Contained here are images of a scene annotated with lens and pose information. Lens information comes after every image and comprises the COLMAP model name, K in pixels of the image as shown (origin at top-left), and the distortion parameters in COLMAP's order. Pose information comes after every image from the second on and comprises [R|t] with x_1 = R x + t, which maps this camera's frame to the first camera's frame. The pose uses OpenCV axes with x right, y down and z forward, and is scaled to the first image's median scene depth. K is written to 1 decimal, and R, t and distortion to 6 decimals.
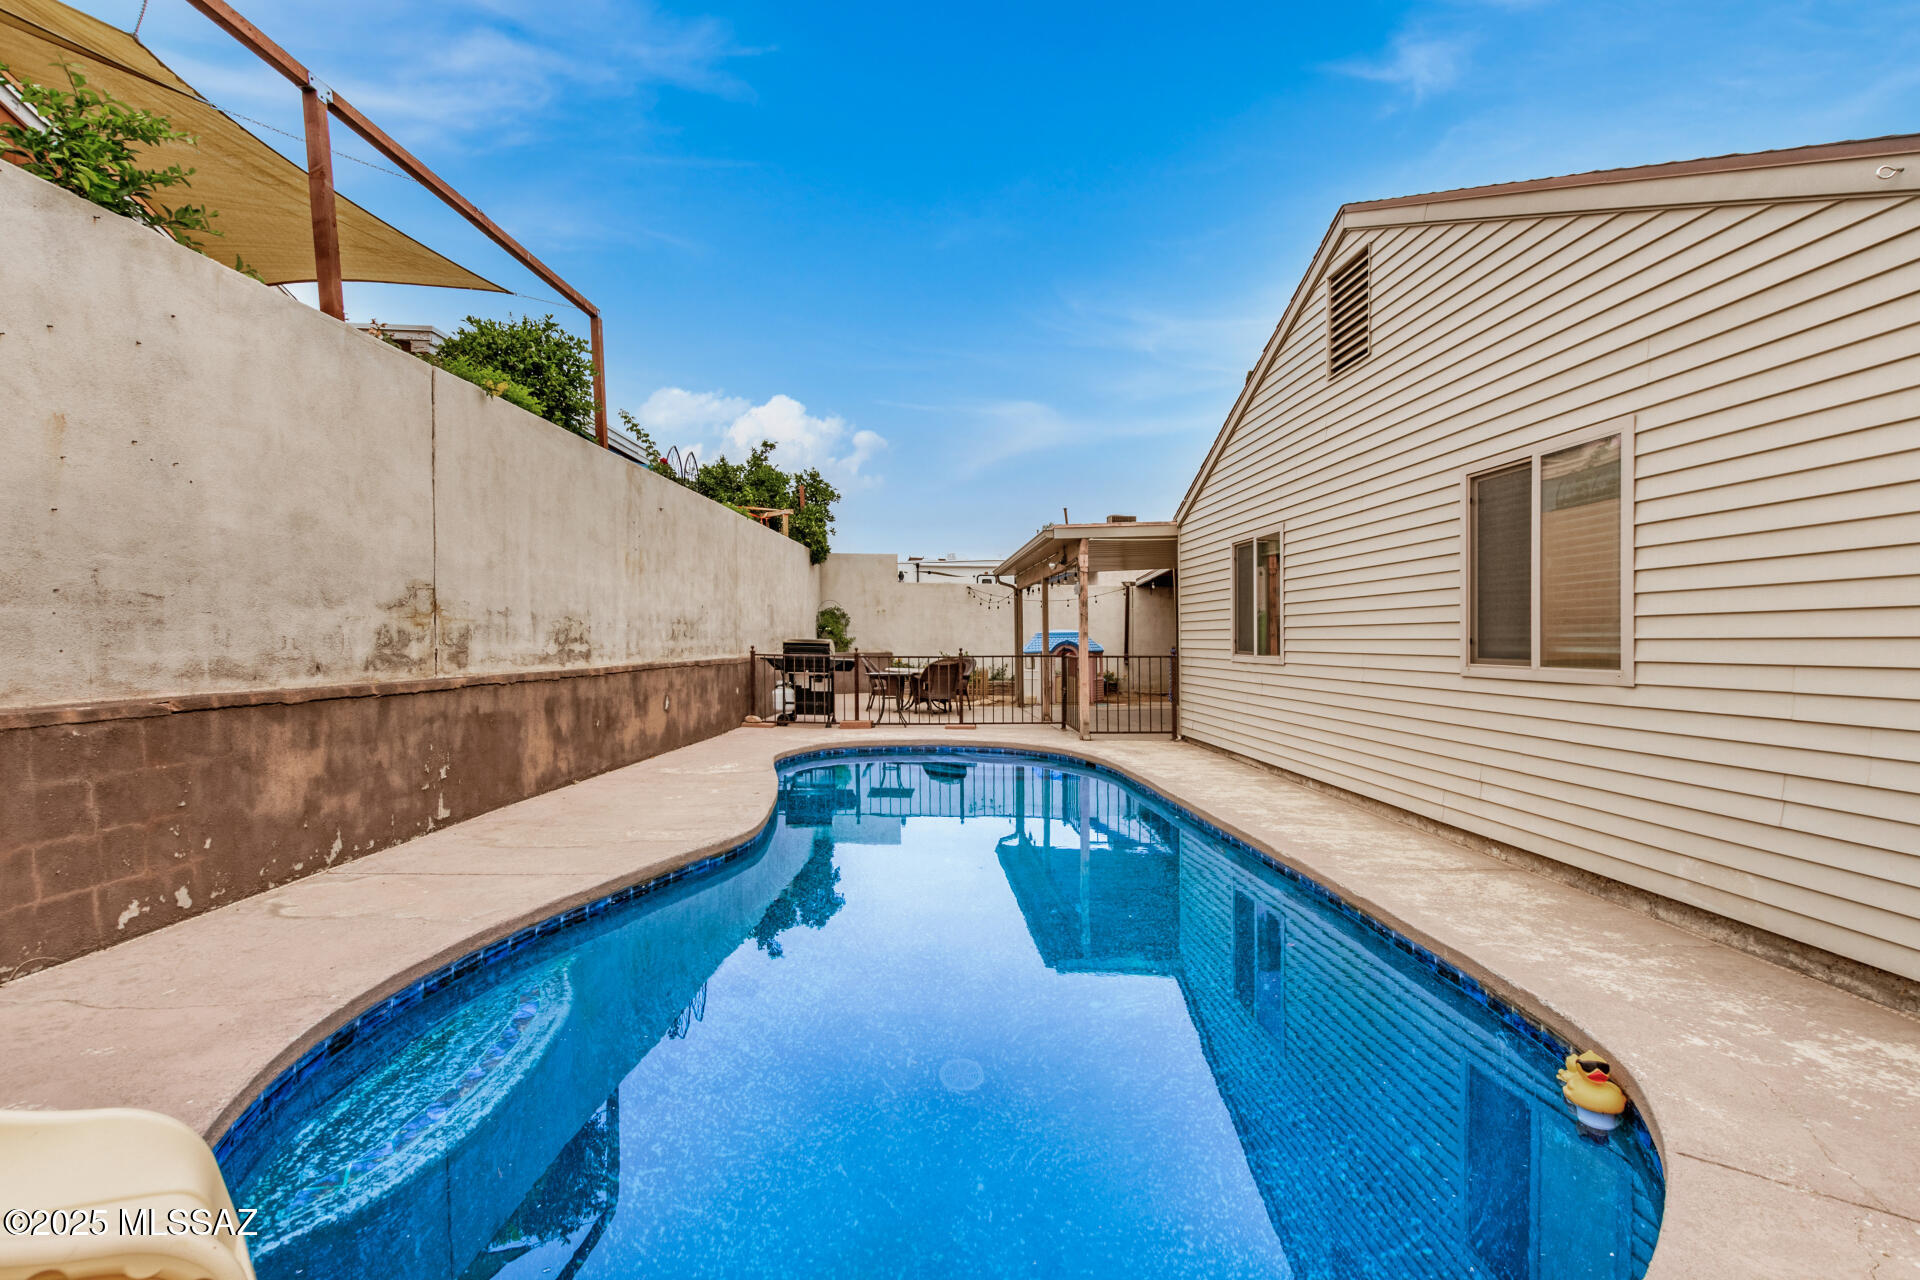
lens RADIAL K [[879.5, 0, 960.8], [0, 879.5, 674.9], [0, 0, 1]] dist [0.005326, -0.002588]
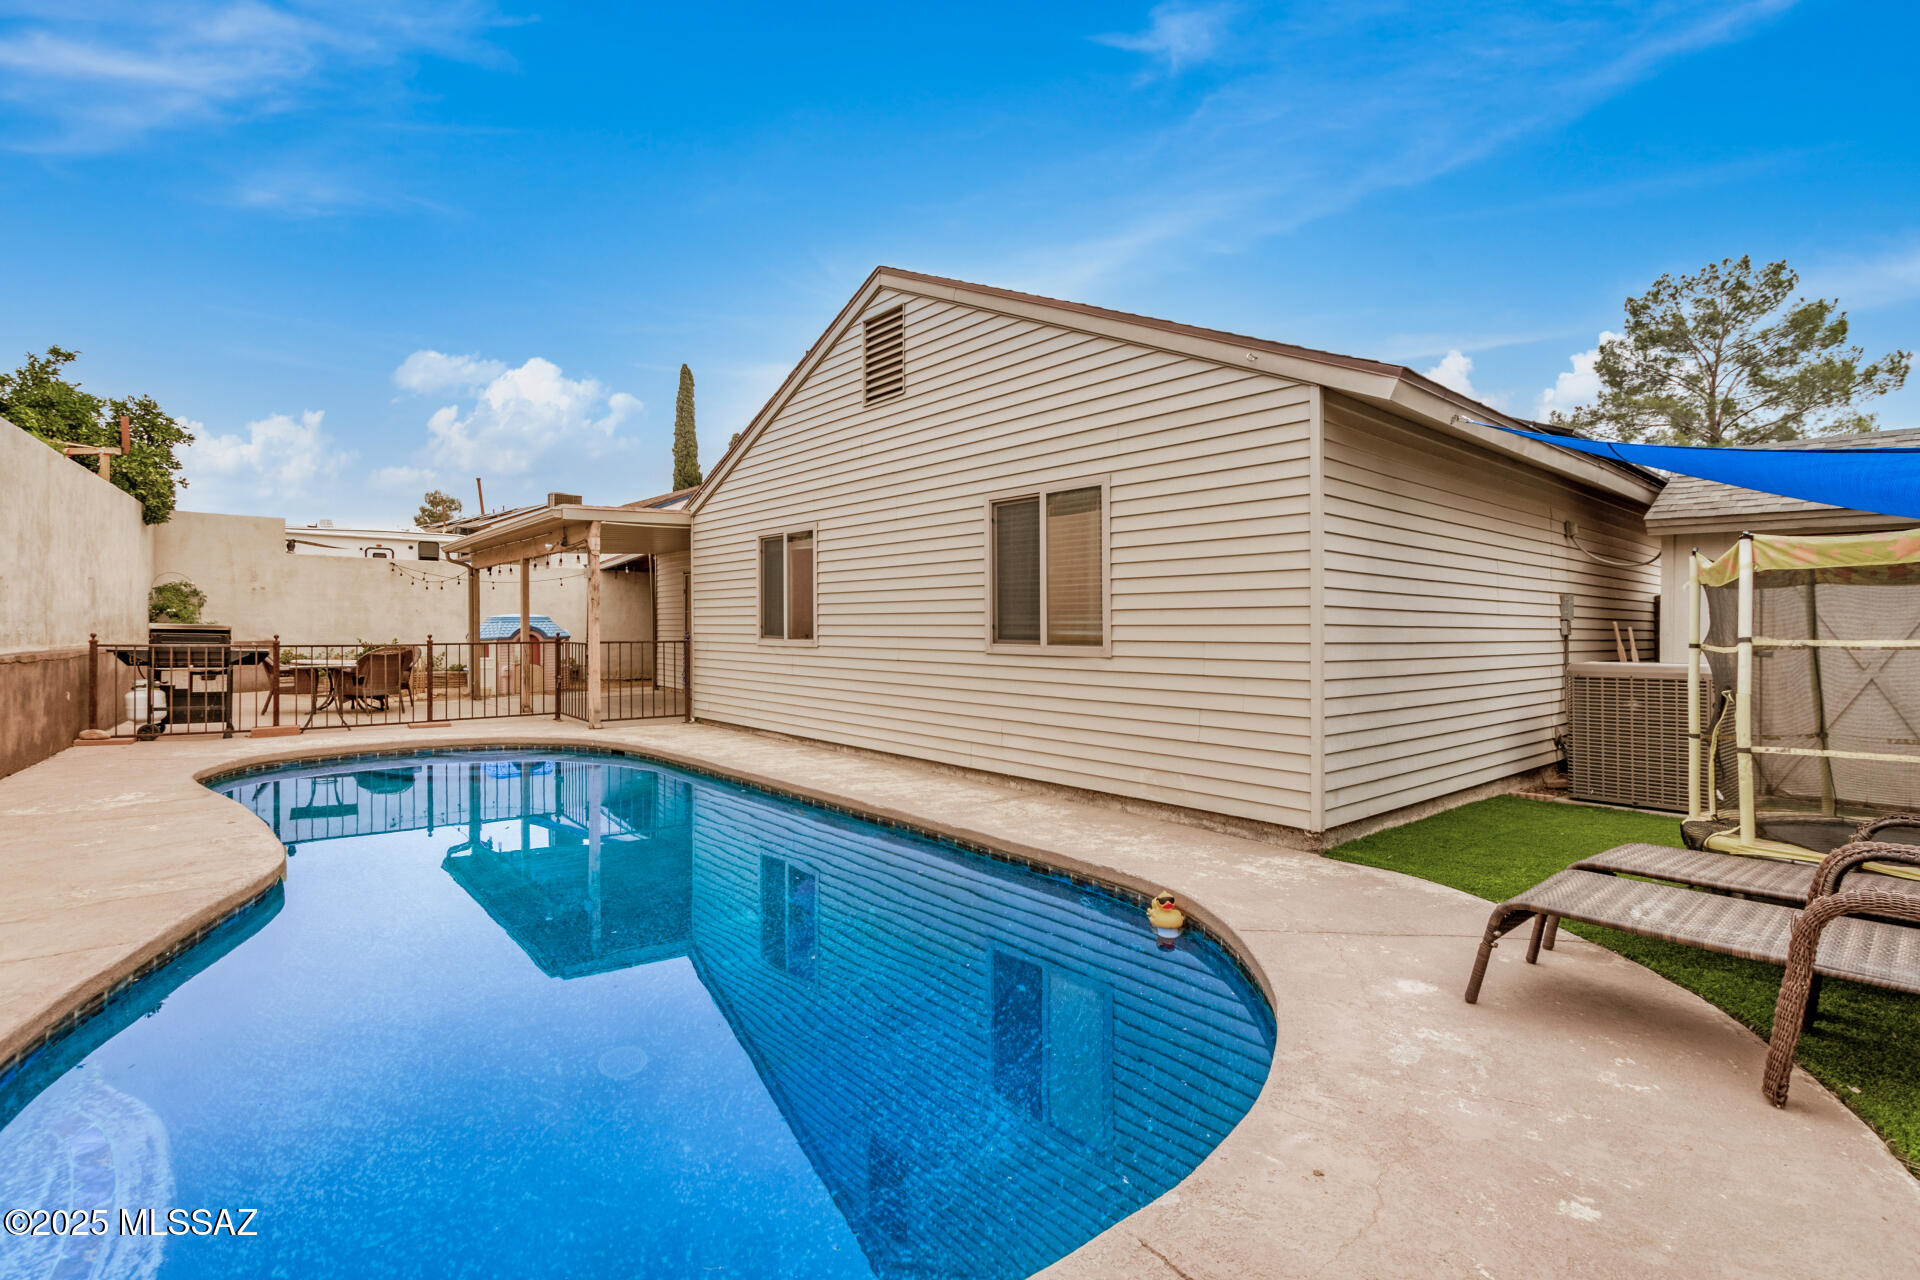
lens RADIAL K [[879.5, 0, 948.7], [0, 879.5, 642.1], [0, 0, 1]] dist [0.005326, -0.002588]
pose [[0.801497, -0.013193, 0.597853, -0.187194], [0.024368, 0.999647, -0.010609, -0.001979], [-0.597502, 0.023072, 0.801535, -0.010476]]
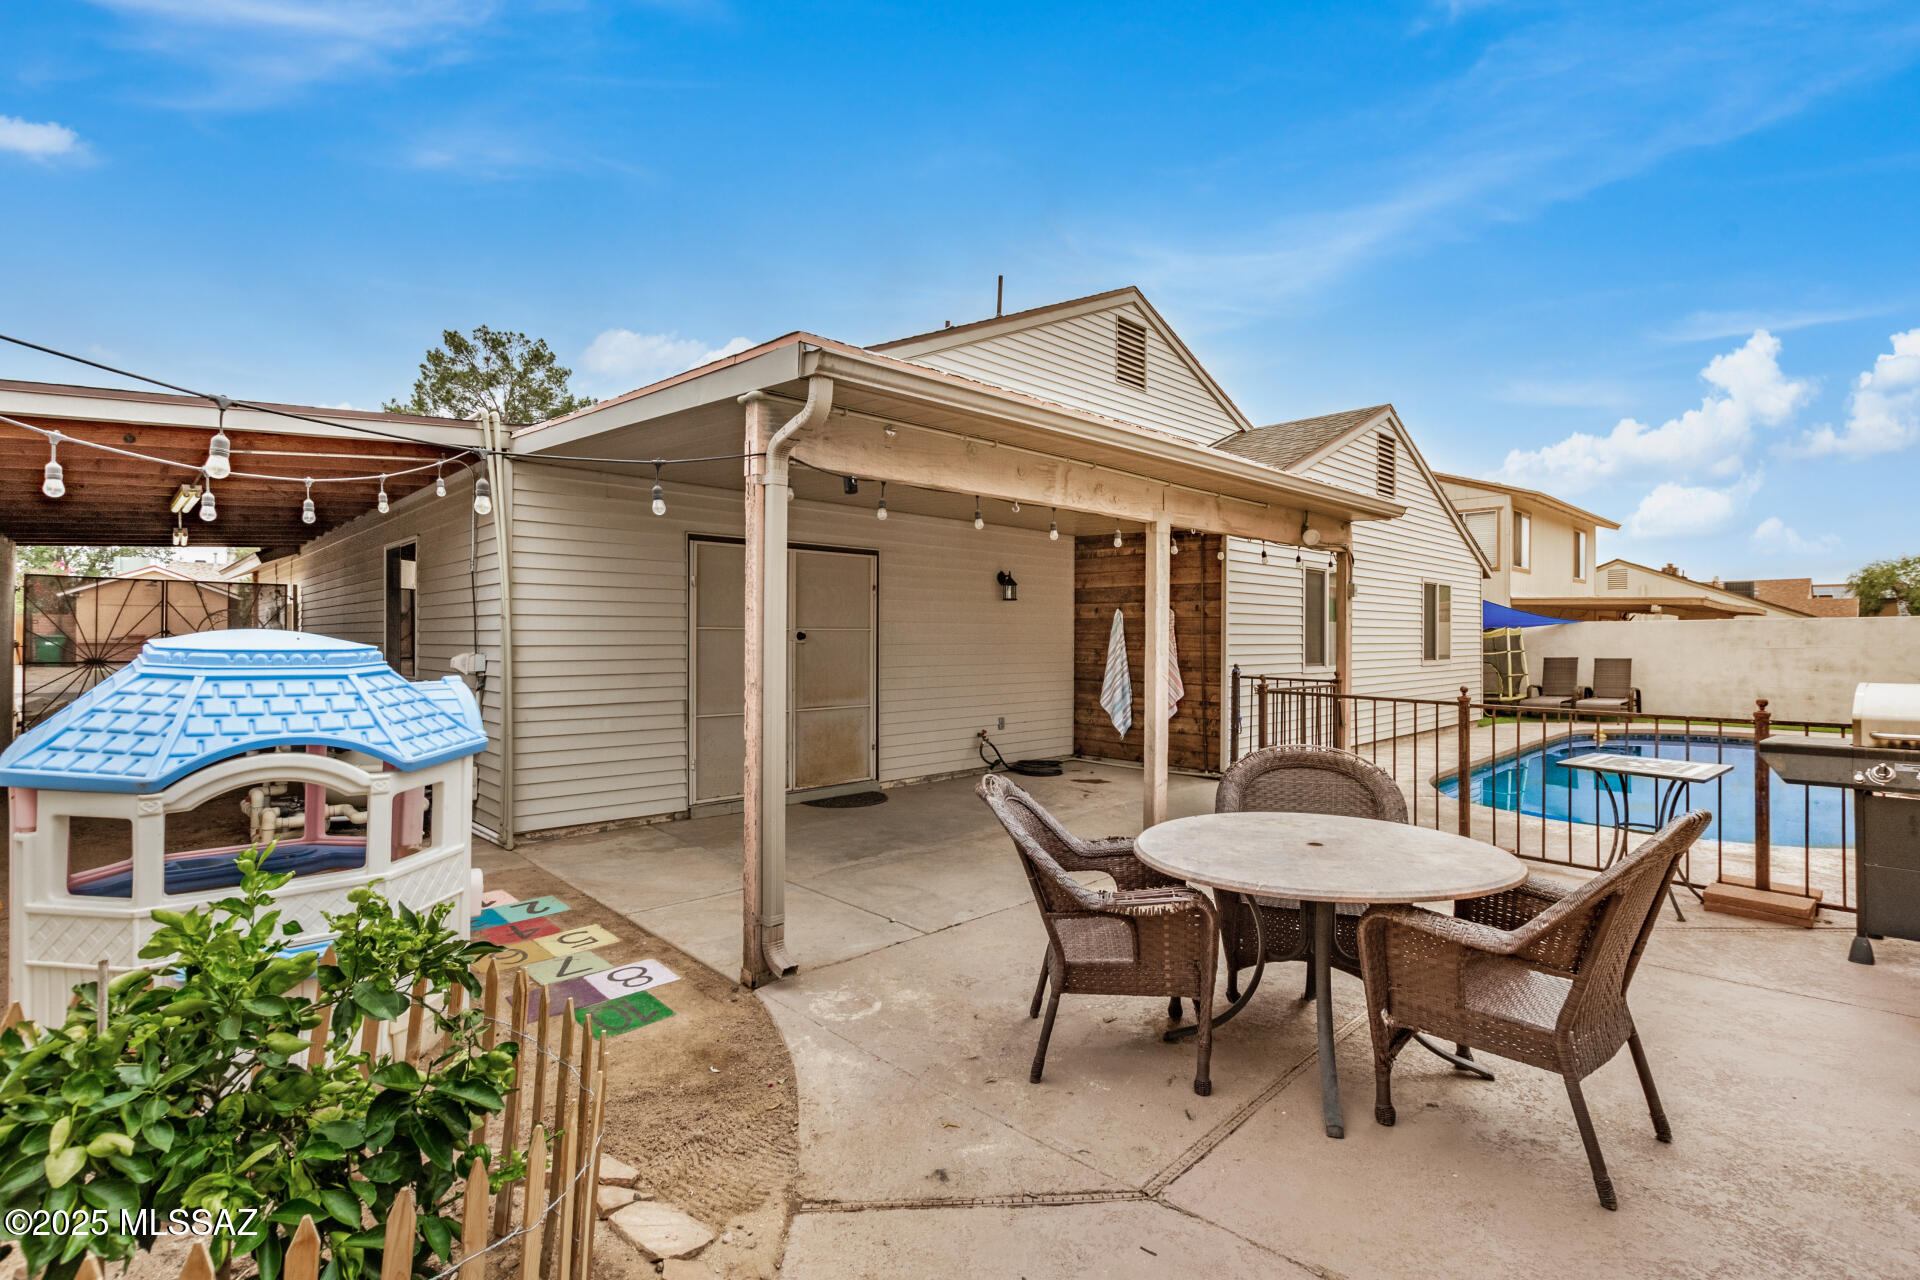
lens RADIAL K [[879.5, 0, 966.3], [0, 879.5, 634.1], [0, 0, 1]] dist [0.005326, -0.002588]
pose [[-0.649255, -0.005325, 0.760552, -0.308868], [0.023584, 0.999354, 0.027130, -0.130333], [-0.760205, 0.035552, -0.648710, 2.543250]]
